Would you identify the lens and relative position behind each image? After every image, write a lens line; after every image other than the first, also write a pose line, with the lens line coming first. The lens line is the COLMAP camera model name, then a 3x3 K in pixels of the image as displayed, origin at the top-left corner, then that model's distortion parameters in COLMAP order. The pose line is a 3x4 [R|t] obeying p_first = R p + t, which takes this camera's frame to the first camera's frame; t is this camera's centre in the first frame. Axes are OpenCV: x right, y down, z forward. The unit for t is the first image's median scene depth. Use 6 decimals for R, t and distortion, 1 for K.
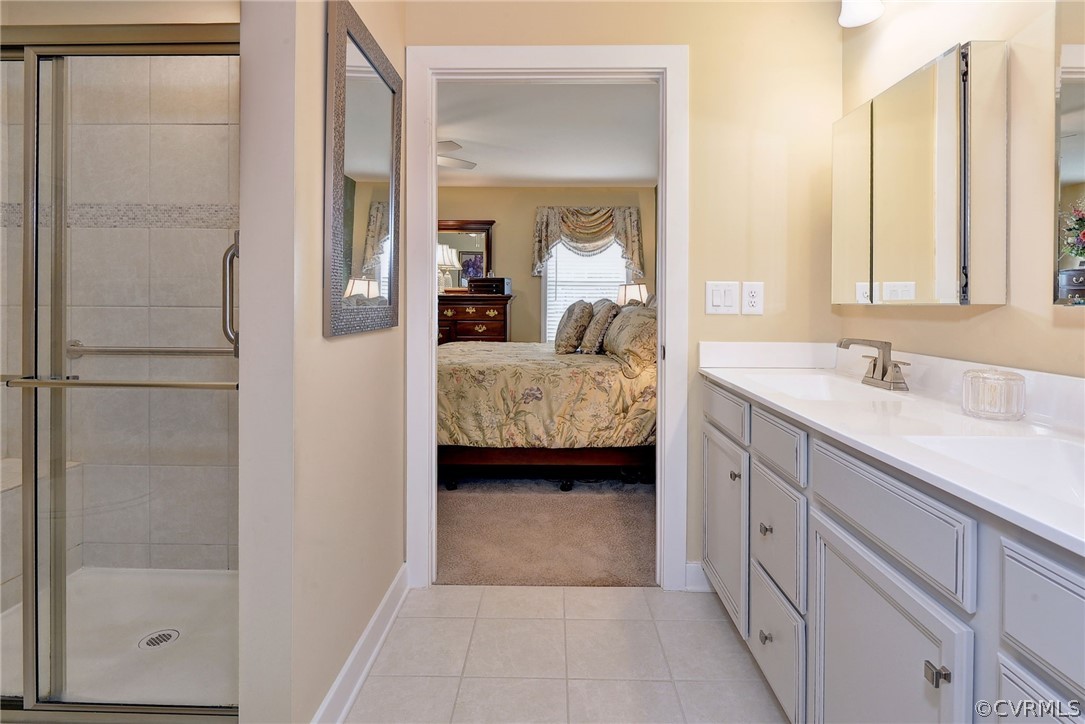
lens RADIAL K [[554.5, 0, 548.2], [0, 554.5, 305.7], [0, 0, 1]] dist [0.013343, 0.000642]
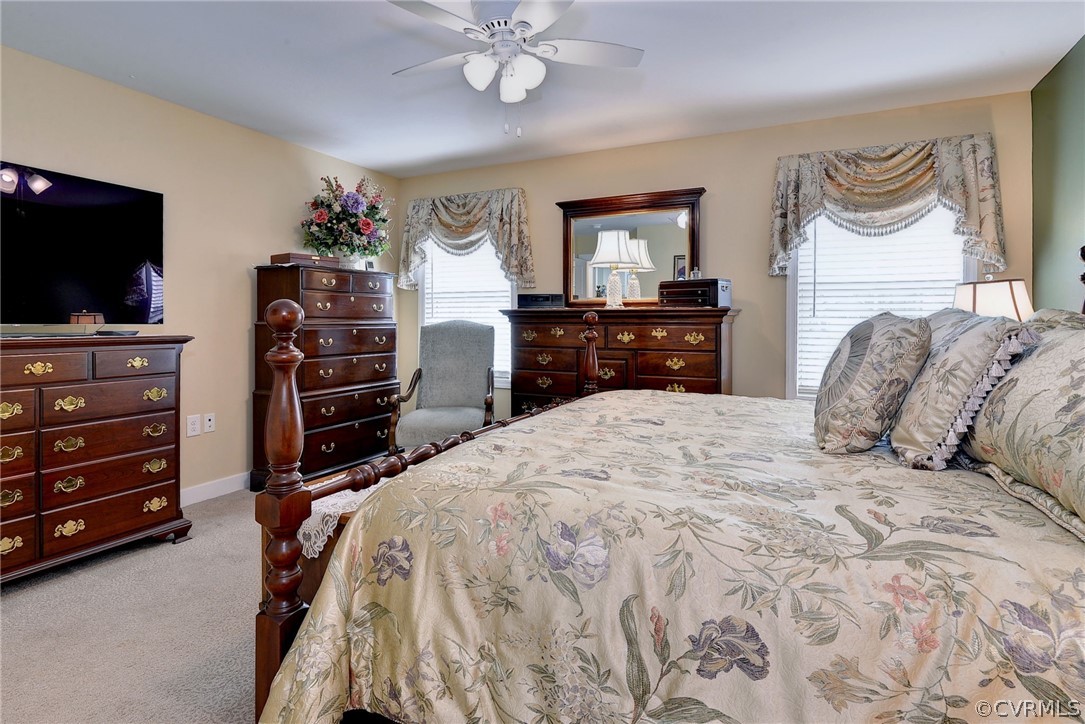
lens RADIAL K [[551.6, 0, 552.8], [0, 551.6, 324.1], [0, 0, 1]] dist [-0.002378, -0.000442]
pose [[0.911049, -0.000654, -0.412297, 0.002612], [-0.000408, 0.999997, -0.002489, -0.000447], [0.412298, 0.002436, 0.911046, 0.381763]]
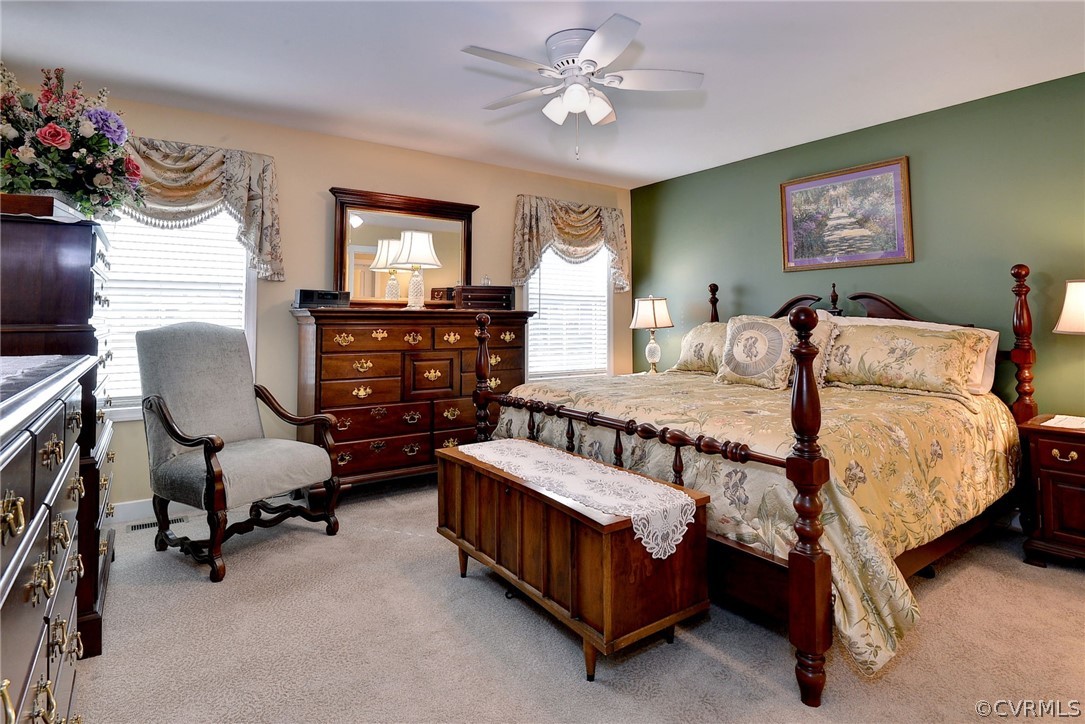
lens RADIAL K [[554.5, 0, 548.2], [0, 554.5, 305.7], [0, 0, 1]] dist [0.013343, 0.000642]
pose [[0.800625, 0.007624, 0.599117, -0.456116], [0.011822, 0.999523, -0.028518, -0.004822], [-0.599049, 0.029914, 0.800154, 0.388407]]
